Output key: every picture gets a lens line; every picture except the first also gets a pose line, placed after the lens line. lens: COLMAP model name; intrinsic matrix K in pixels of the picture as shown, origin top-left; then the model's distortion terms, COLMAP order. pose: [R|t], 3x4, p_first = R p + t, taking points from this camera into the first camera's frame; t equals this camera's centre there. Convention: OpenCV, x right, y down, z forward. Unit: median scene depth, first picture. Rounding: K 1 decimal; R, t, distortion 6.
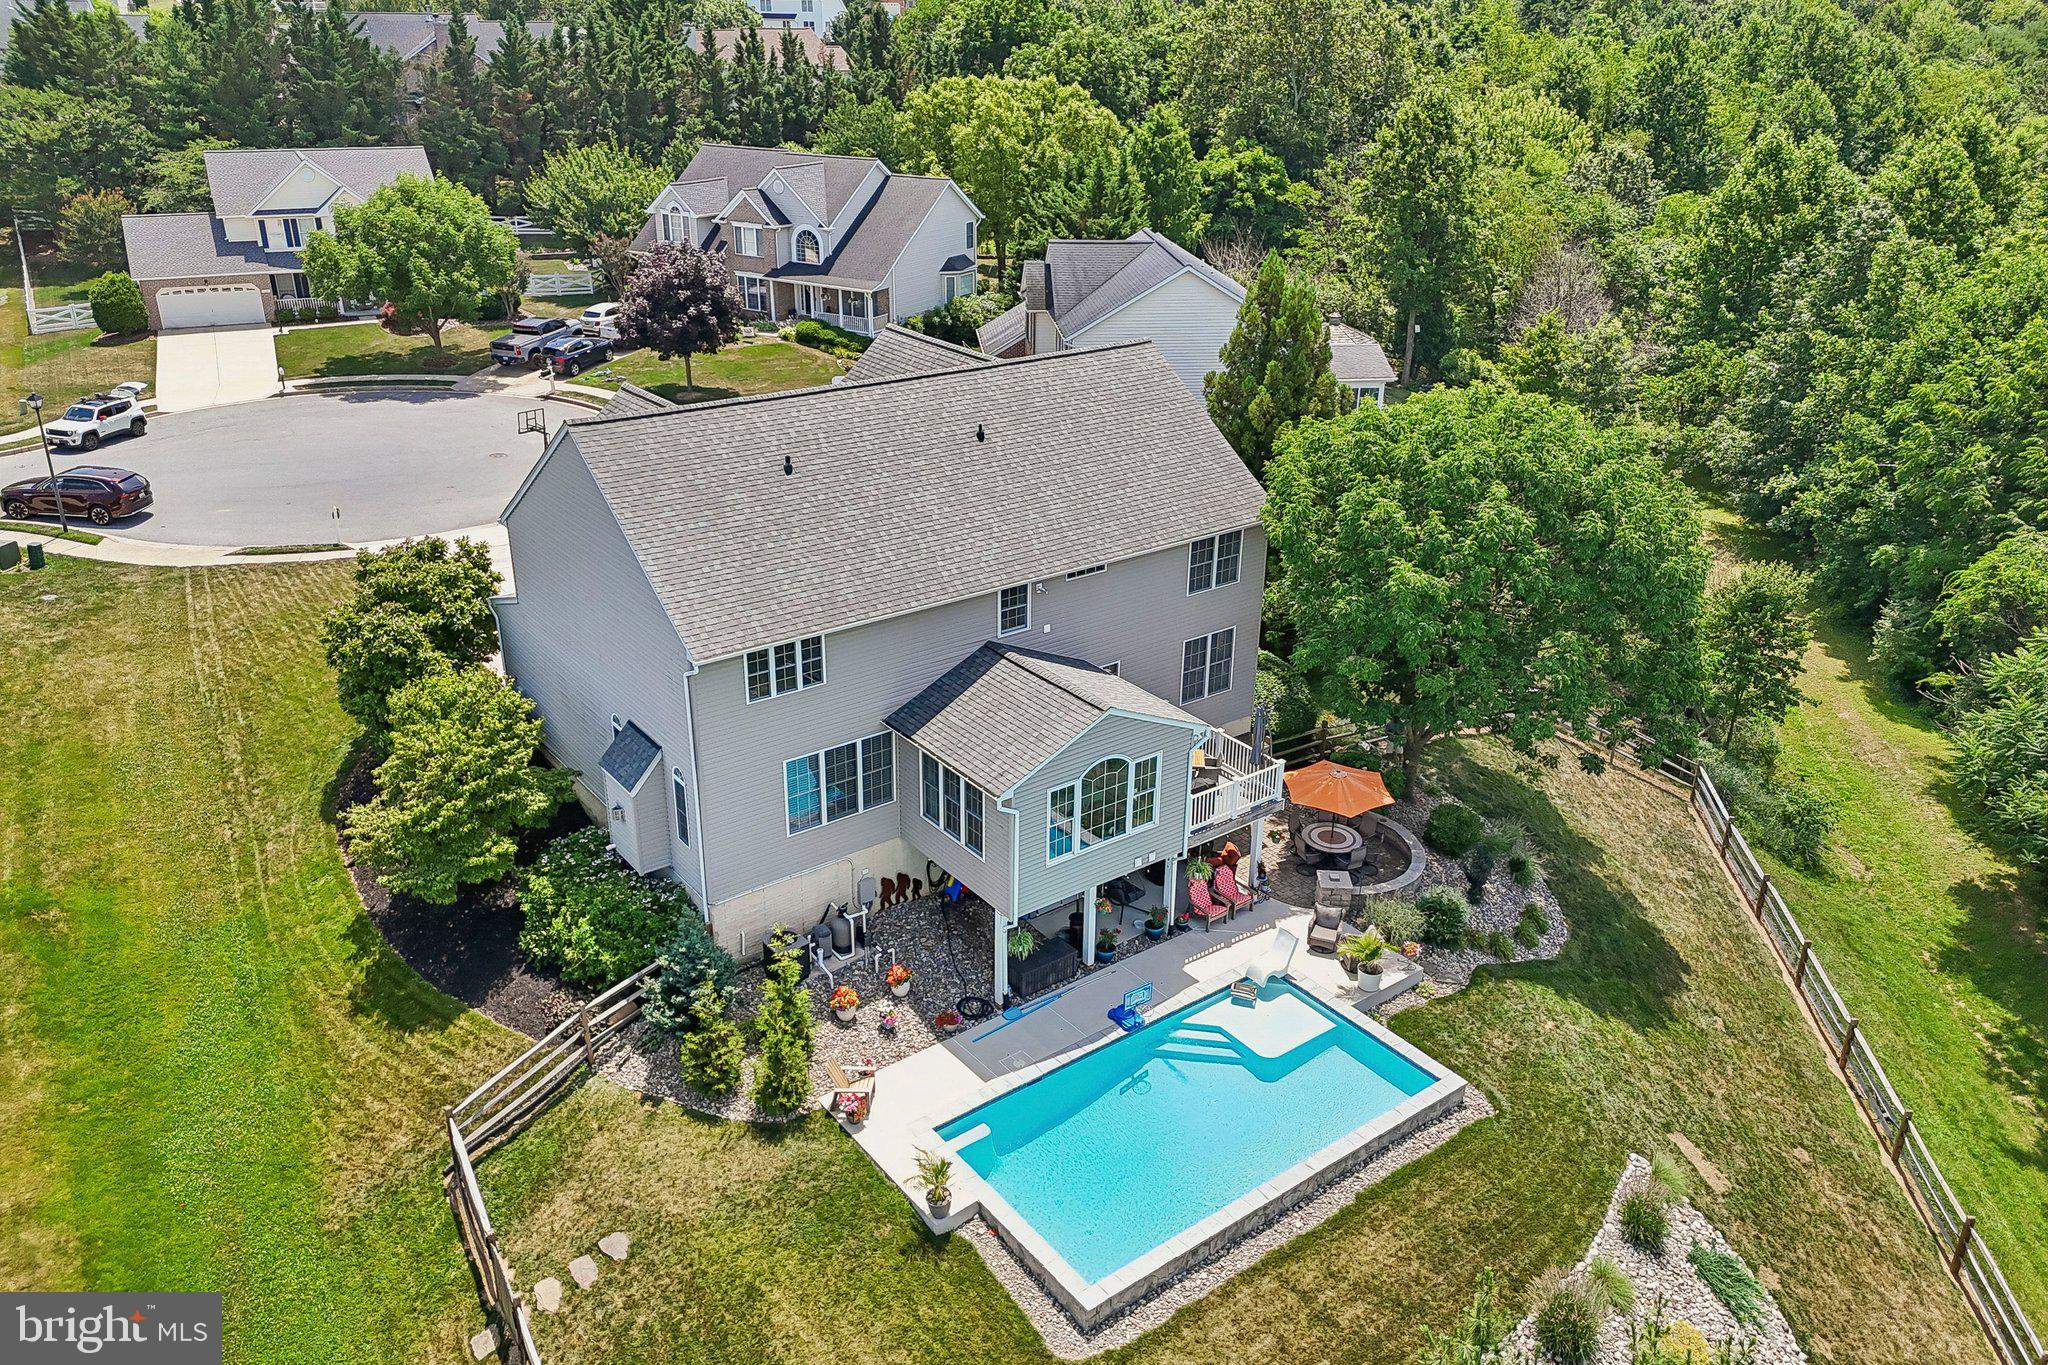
lens RADIAL K [[1509.9, 0, 1023.5], [0, 1509.9, 643.7], [0, 0, 1]] dist [0.034799, -0.010881]
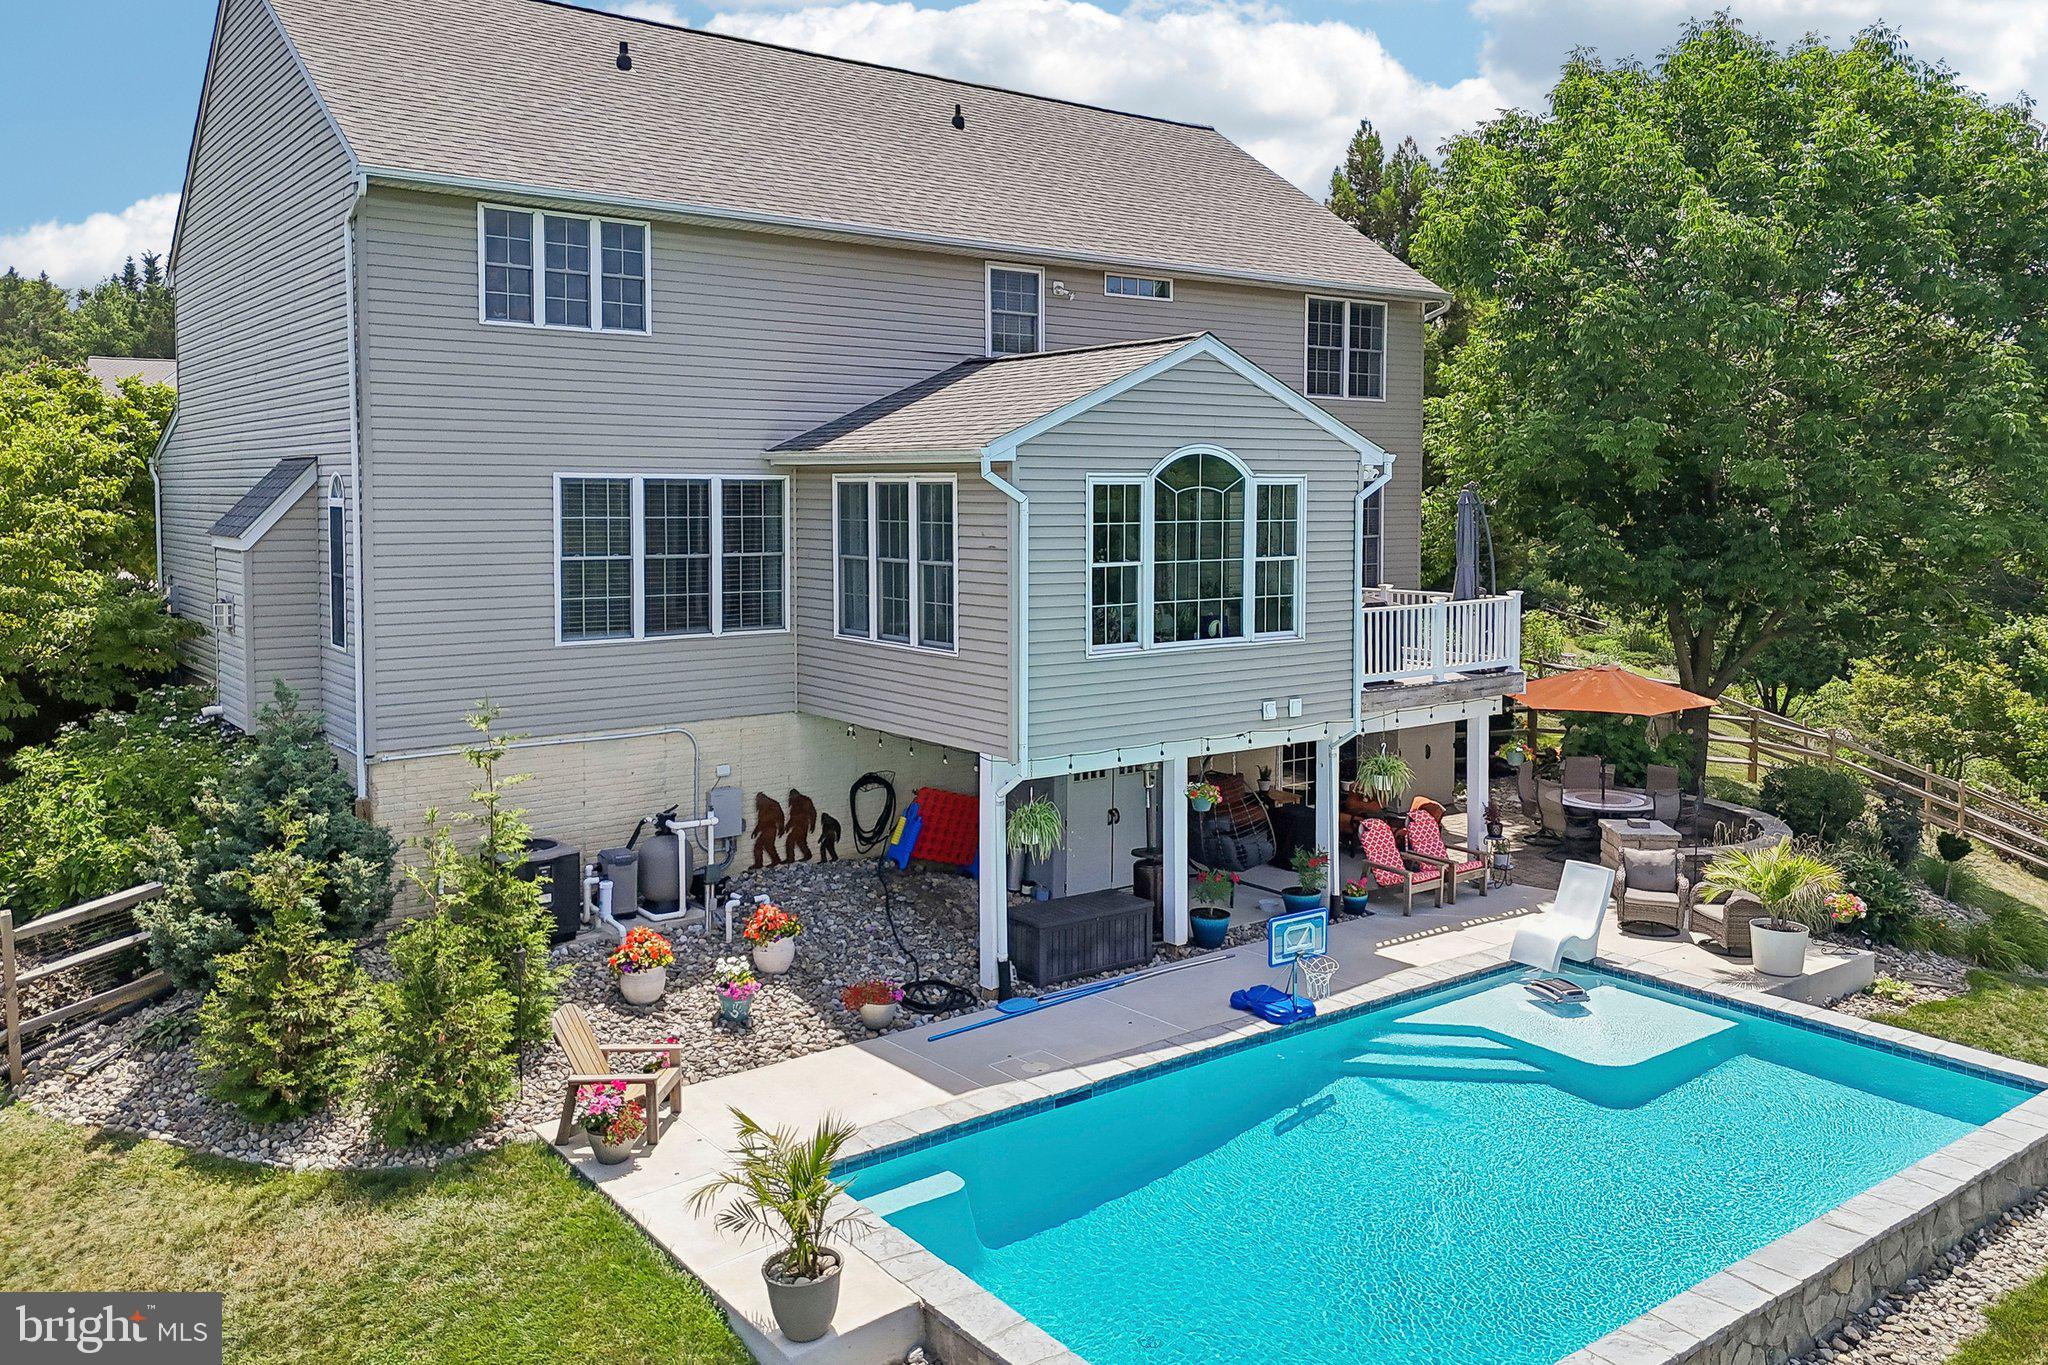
lens RADIAL K [[1562.3, 0, 1028.1], [0, 1562.3, 543.6], [0, 0, 1]] dist [0.031195, -0.010760]
pose [[0.999893, -0.014367, 0.002701, -0.003393], [0.014396, 0.935621, -0.352713, 0.258723], [0.002540, 0.352714, 0.935728, 0.473136]]
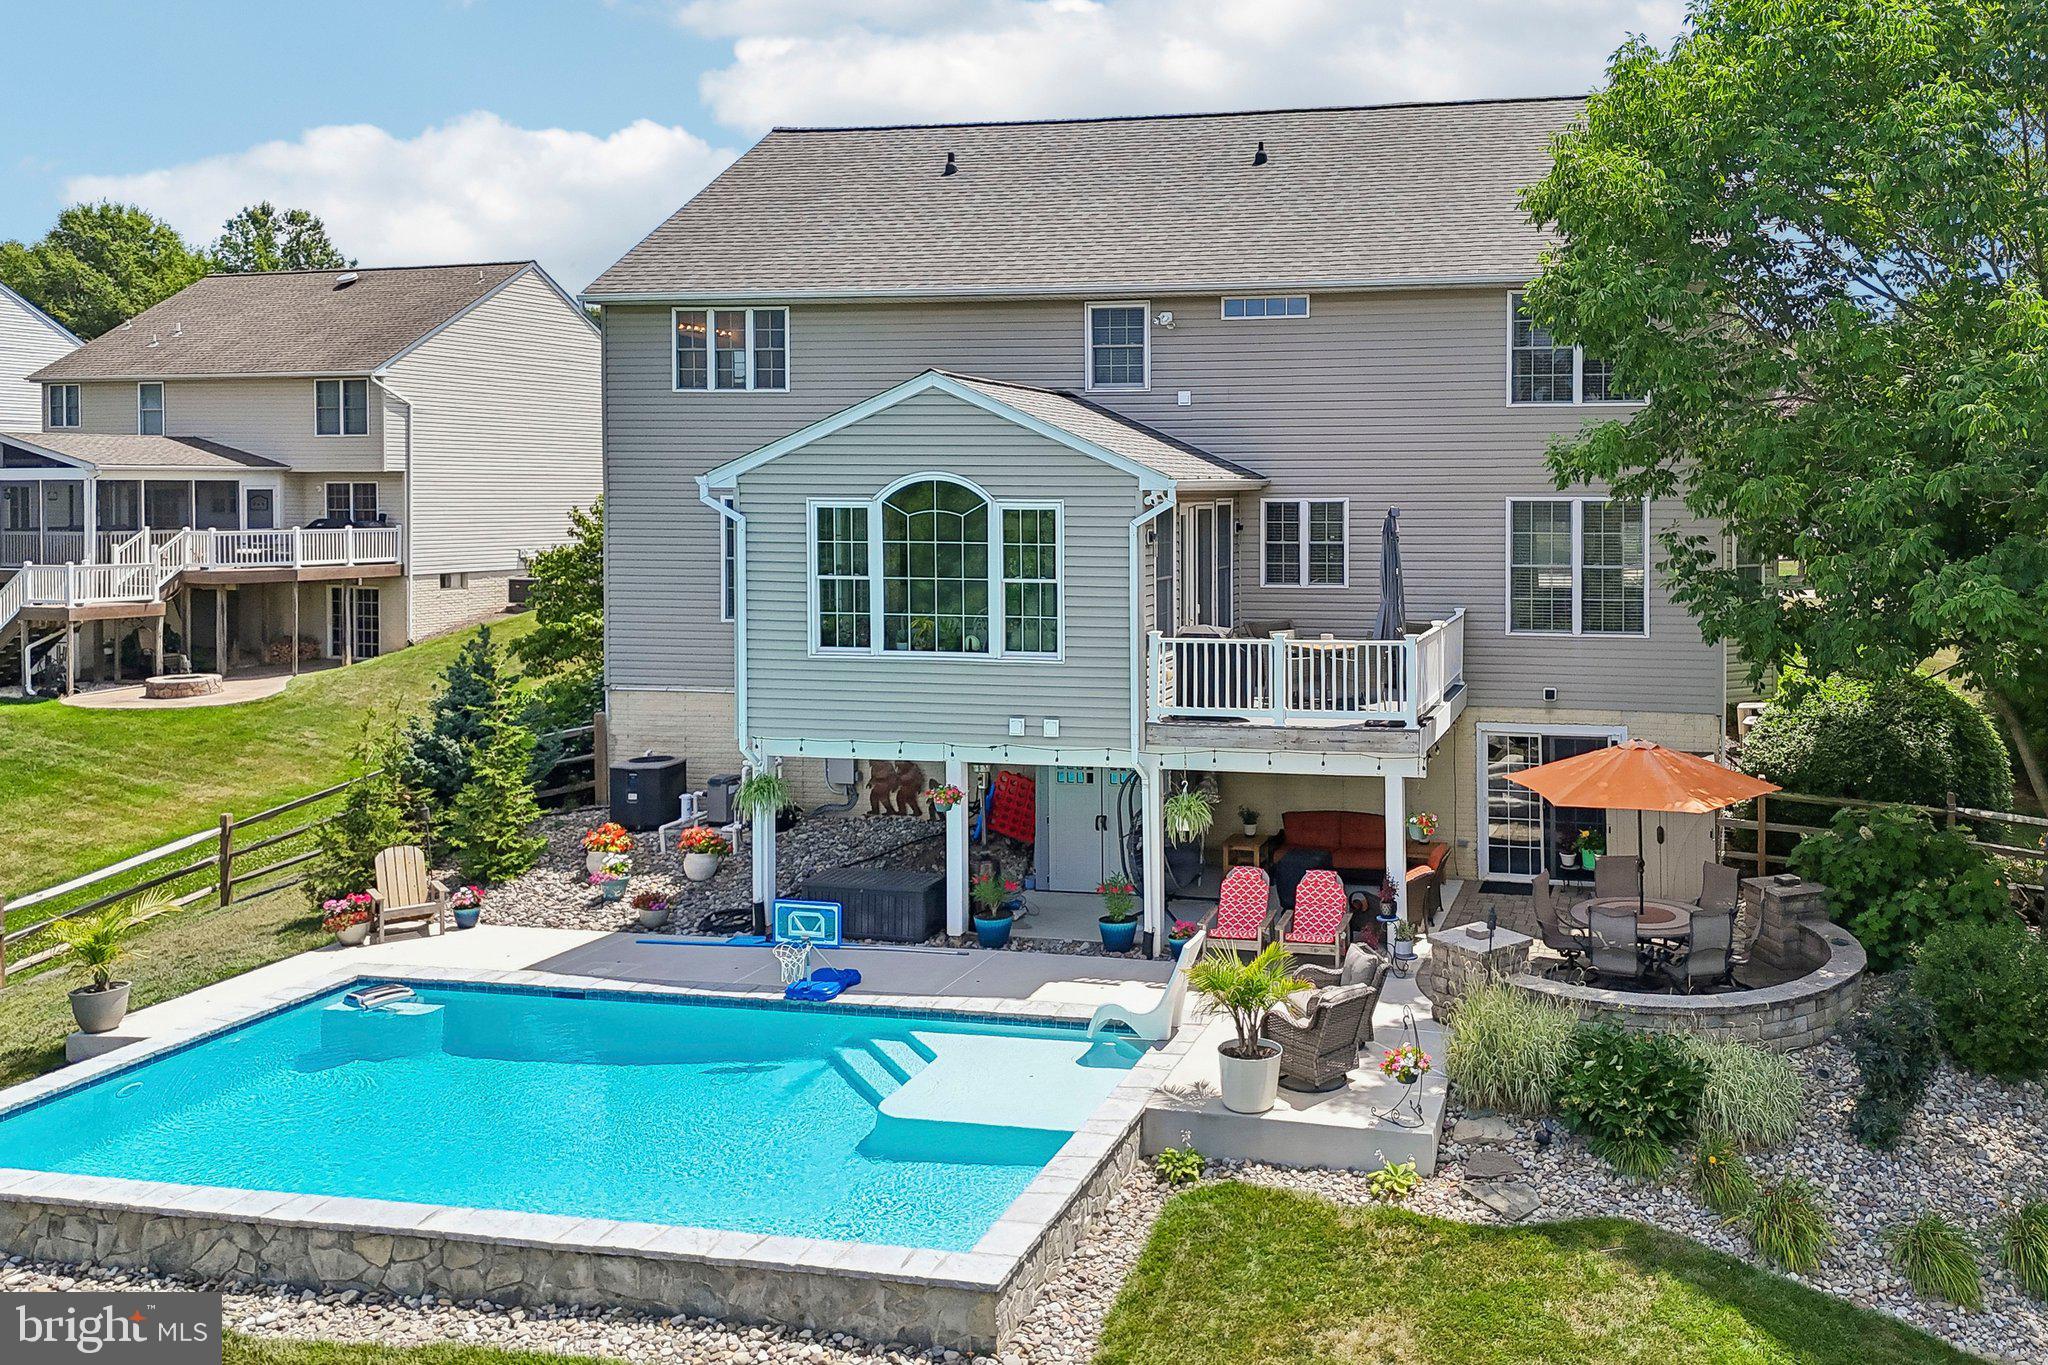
lens RADIAL K [[1581.5, 0, 1326.4], [0, 1581.5, 542.6], [0, 0, 1]] dist [0.054128, -0.006139]
pose [[0.668350, 0.008253, -0.743801, 0.515046], [-0.280199, 0.929076, -0.241466, 0.177377], [0.689055, 0.369796, 0.623261, 0.674504]]
